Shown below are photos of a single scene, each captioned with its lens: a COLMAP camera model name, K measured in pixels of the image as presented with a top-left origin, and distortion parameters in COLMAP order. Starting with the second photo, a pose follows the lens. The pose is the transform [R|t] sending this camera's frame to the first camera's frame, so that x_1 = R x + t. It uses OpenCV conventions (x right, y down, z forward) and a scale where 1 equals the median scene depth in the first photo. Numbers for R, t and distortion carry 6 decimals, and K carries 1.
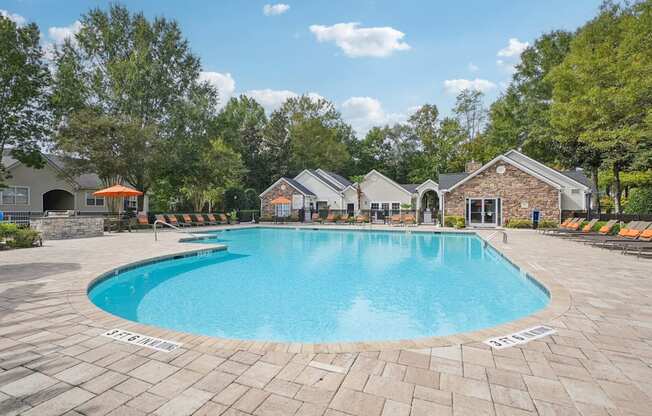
lens RADIAL K [[318.4, 0, 314.5], [0, 318.4, 206.0], [0, 0, 1]] dist [0.001255, 0.000285]
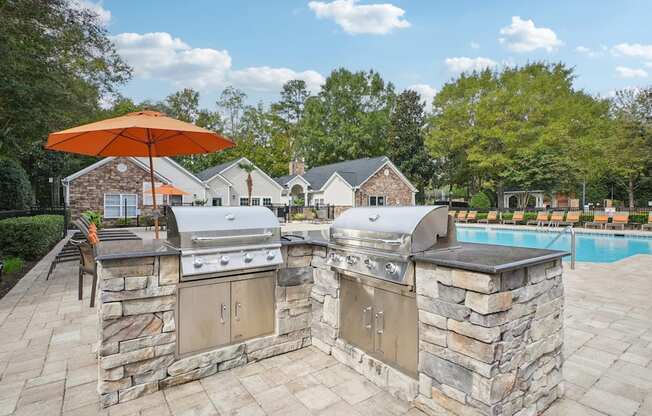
lens RADIAL K [[318.4, 0, 314.5], [0, 318.4, 206.0], [0, 0, 1]] dist [0.001255, 0.000285]
pose [[0.534022, -0.002645, 0.845467, -0.626923], [-0.005922, 0.999959, 0.006869, 0.007959], [-0.845450, -0.008675, 0.533984, 0.621367]]
